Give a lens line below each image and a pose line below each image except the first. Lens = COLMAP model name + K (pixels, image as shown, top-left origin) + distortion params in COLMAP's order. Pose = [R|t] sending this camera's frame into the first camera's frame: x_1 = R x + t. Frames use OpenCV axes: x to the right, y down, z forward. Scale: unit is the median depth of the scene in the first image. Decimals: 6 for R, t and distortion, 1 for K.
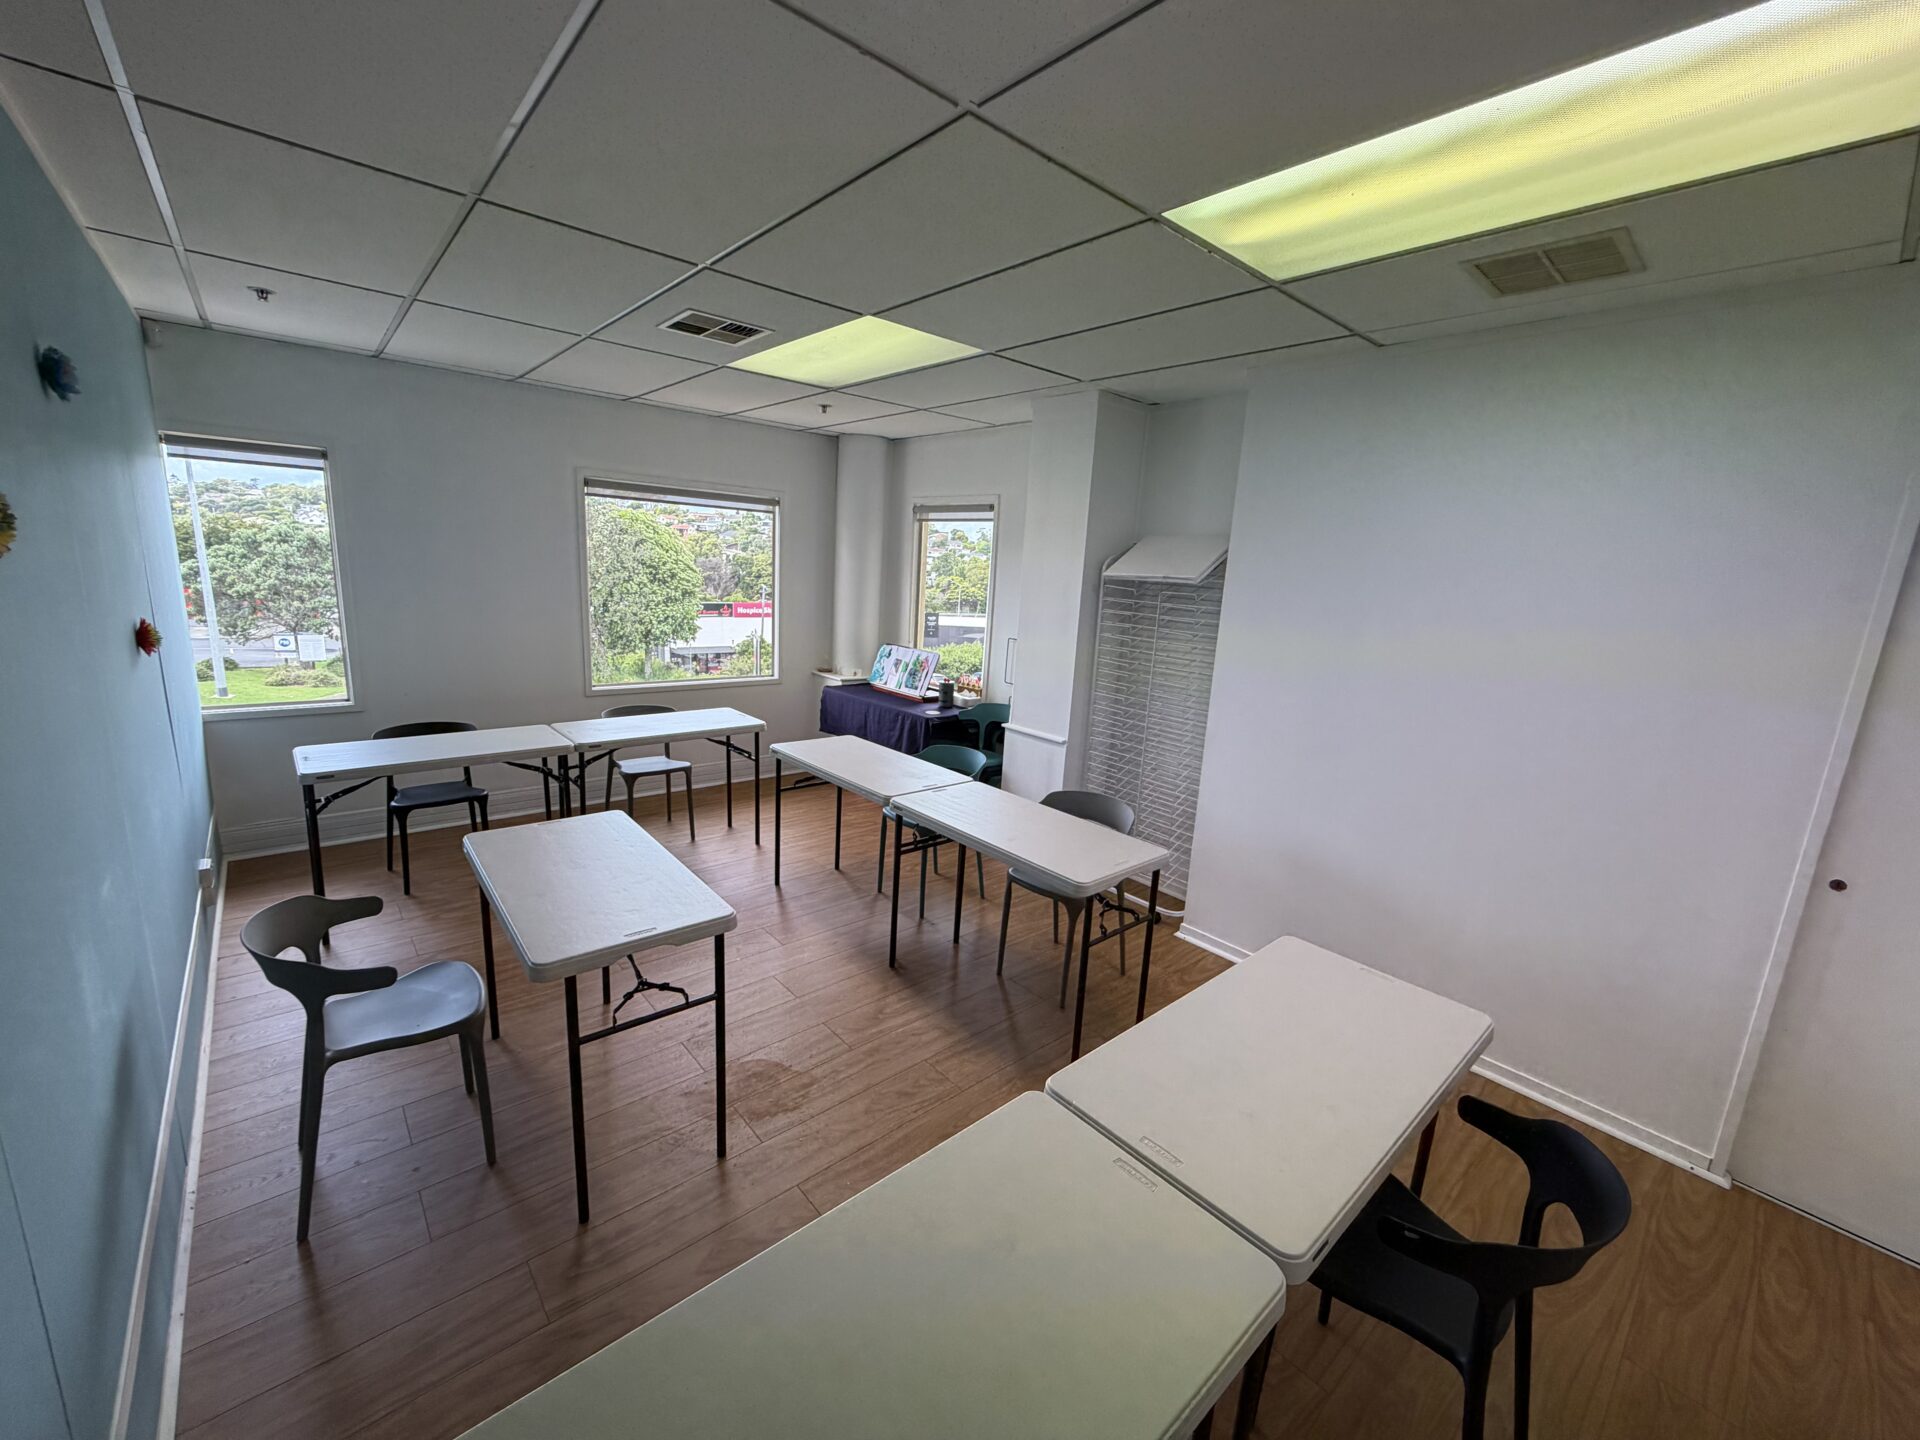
lens RADIAL K [[762.6, 0, 956.2], [0, 762.6, 720.5], [0, 0, 1]] dist [0.000342, 0.000115]
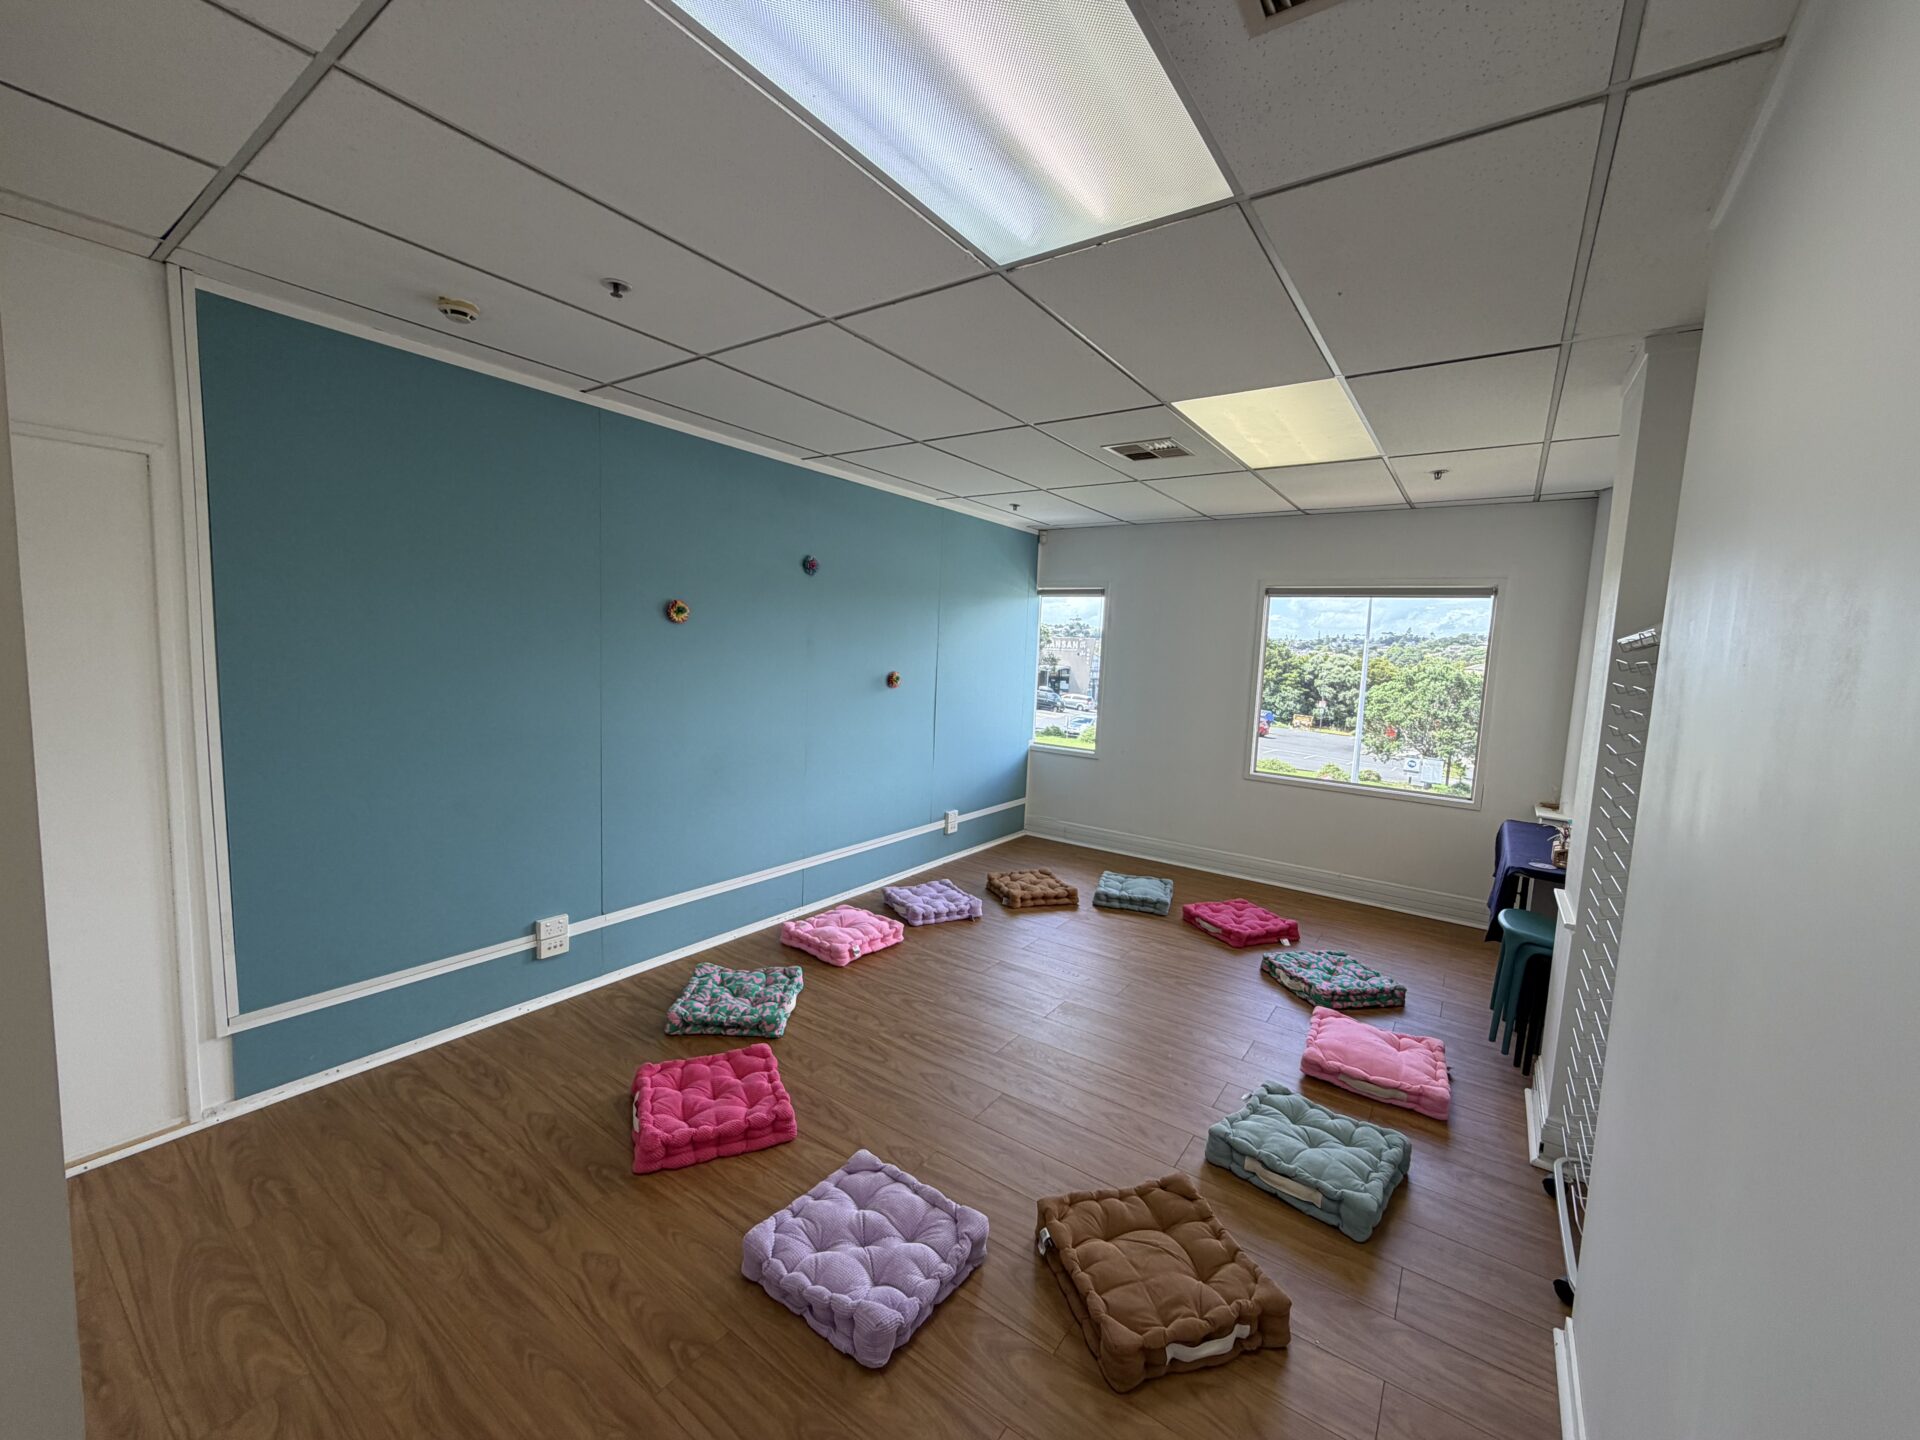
lens RADIAL K [[762.6, 0, 956.2], [0, 762.6, 720.5], [0, 0, 1]] dist [0.000342, 0.000115]
pose [[0.235890, 0.050800, -0.970451, 0.522884], [-0.229038, 0.973406, -0.004718, -0.014486], [0.944403, 0.223384, 0.241252, 0.334932]]
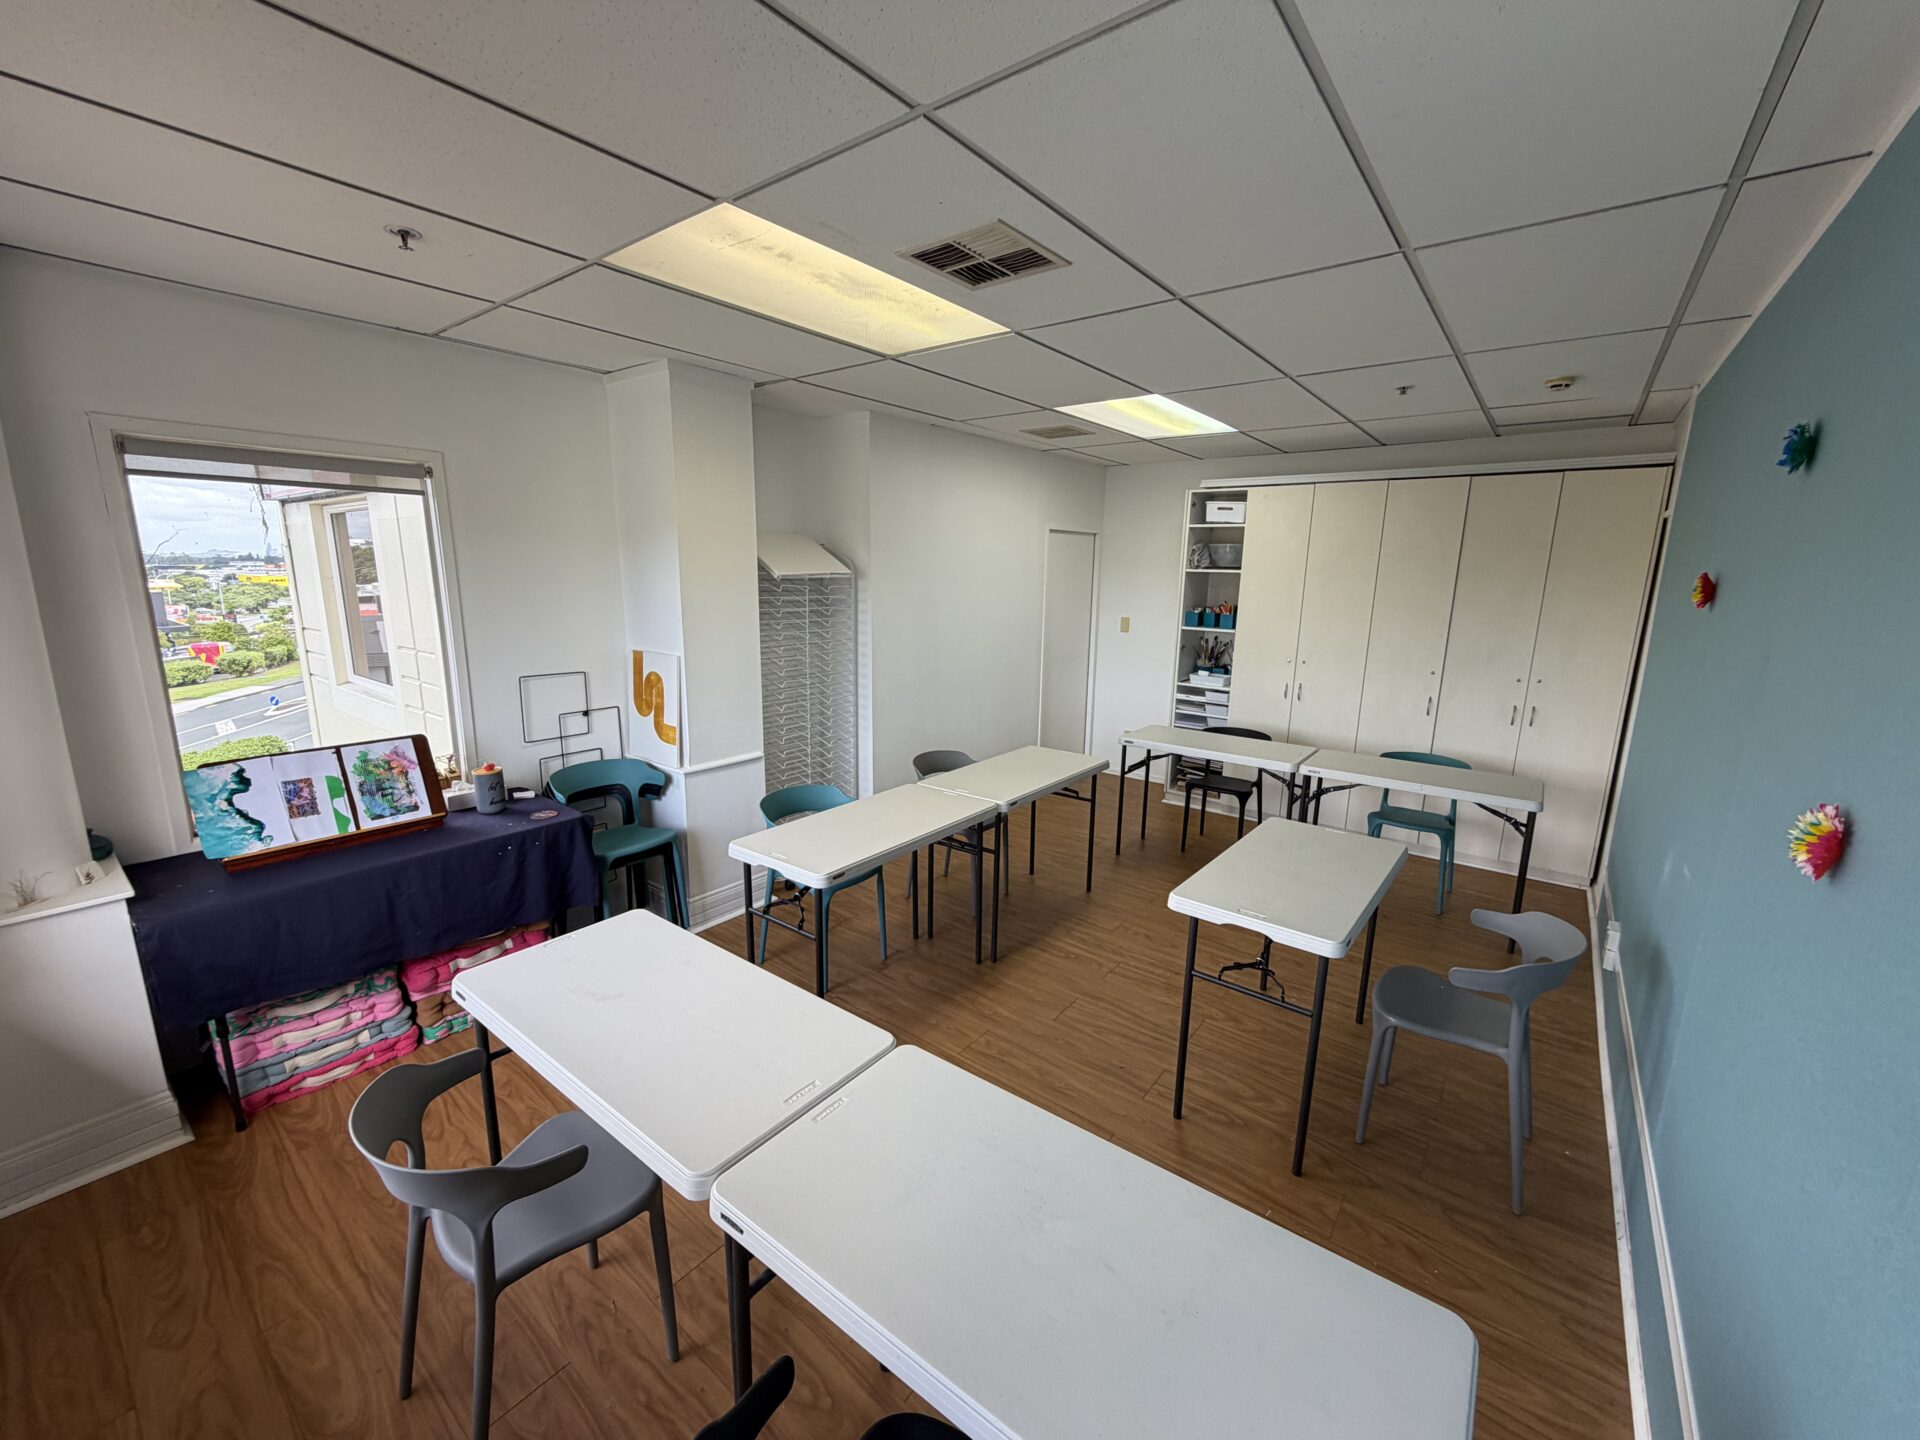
lens RADIAL K [[763.0, 0, 956.4], [0, 763.0, 720.6], [0, 0, 1]] dist [0.000736, -0.000331]
pose [[-0.186464, -0.250545, 0.949978, -0.696748], [0.177640, 0.942401, 0.283415, -0.208749], [-0.966269, 0.221601, -0.131217, 0.785314]]
